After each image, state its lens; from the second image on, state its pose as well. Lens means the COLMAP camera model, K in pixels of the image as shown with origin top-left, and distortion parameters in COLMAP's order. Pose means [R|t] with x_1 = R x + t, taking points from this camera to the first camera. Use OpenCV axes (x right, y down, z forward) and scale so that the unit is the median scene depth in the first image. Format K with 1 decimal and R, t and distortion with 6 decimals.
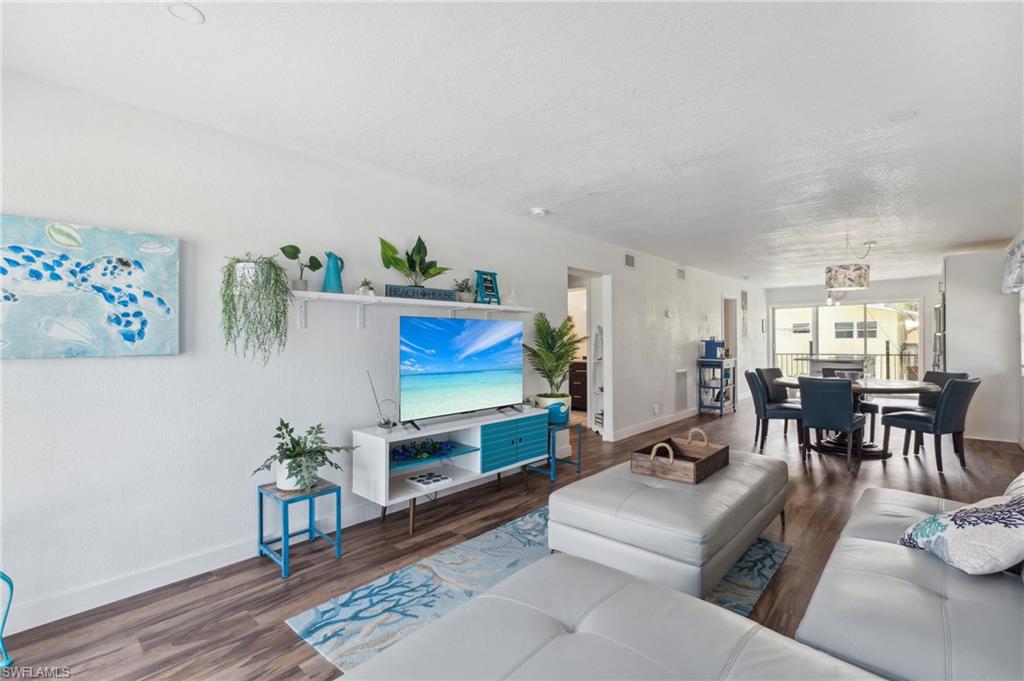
lens RADIAL K [[465.1, 0, 510.8], [0, 465.1, 341.5], [0, 0, 1]] dist [-0.005252, -0.000283]
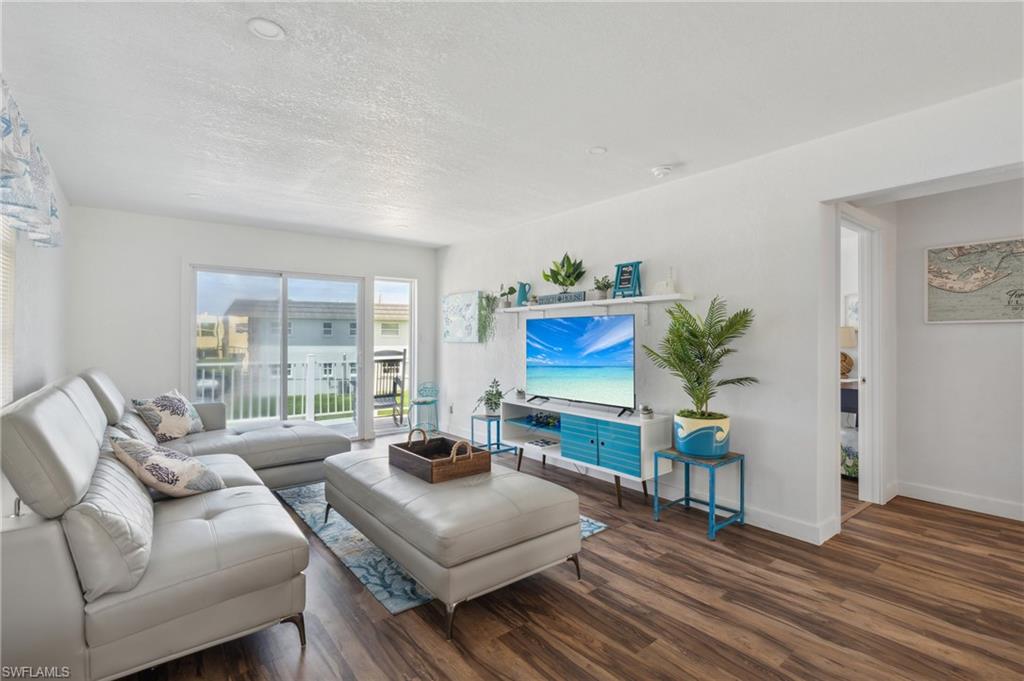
lens RADIAL K [[477.9, 0, 512.0], [0, 477.9, 340.5], [0, 0, 1]] dist [-0.004868, 0.000240]
pose [[-0.160995, 0.013257, -0.986866, 0.960348], [0.002292, 0.999912, 0.013058, -0.007410], [0.986953, -0.000159, -0.161012, 0.947507]]
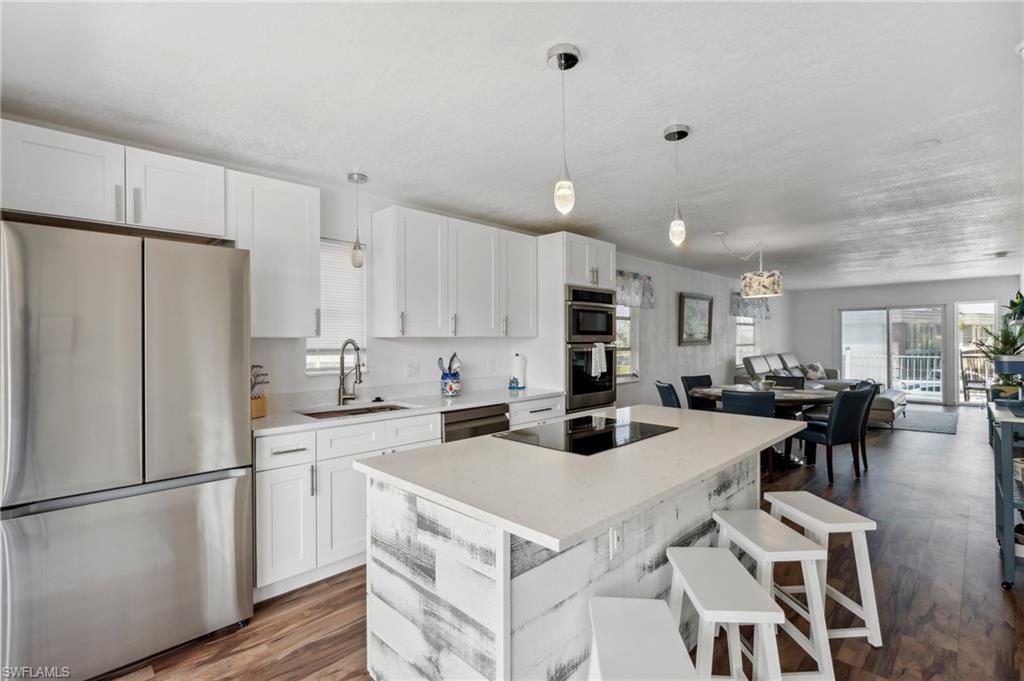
lens RADIAL K [[477.9, 0, 512.0], [0, 477.9, 340.5], [0, 0, 1]] dist [-0.004868, 0.000240]
pose [[-0.998850, 0.018861, 0.044084, 1.641053], [0.018815, 0.999822, -0.001453, -0.040825], [-0.044104, -0.000622, -0.999027, 2.748178]]
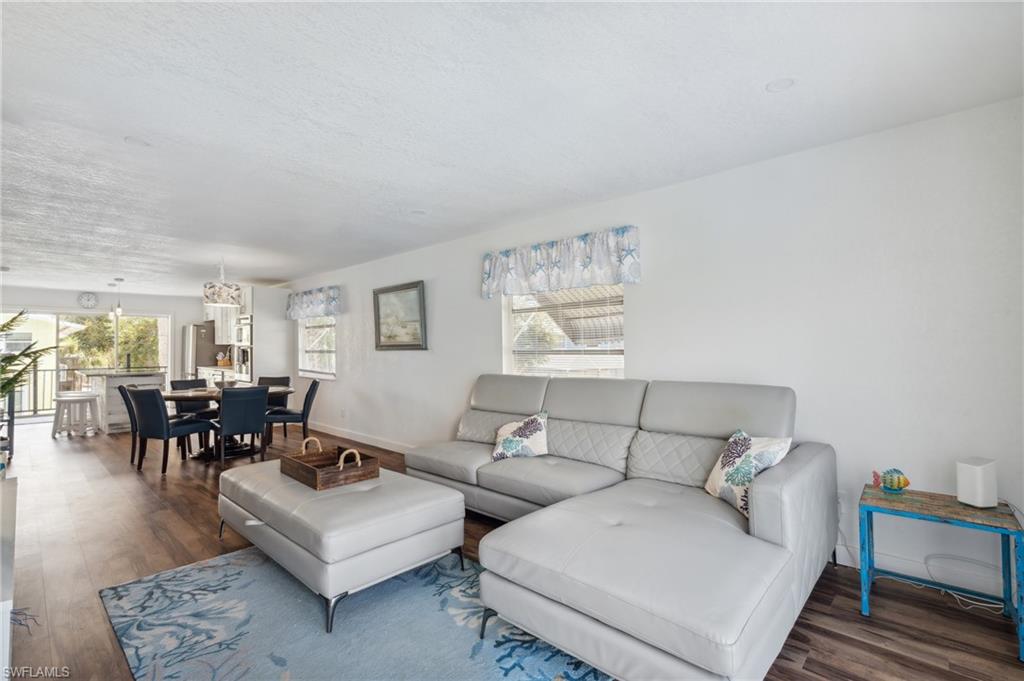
lens RADIAL K [[468.0, 0, 508.0], [0, 468.0, 341.1], [0, 0, 1]] dist [0.001250, 0.000347]
pose [[0.026458, 0.026508, 0.999298, -0.481265], [0.004764, 0.999634, -0.026643, 0.004087], [-0.999639, 0.005465, 0.026322, 0.415270]]
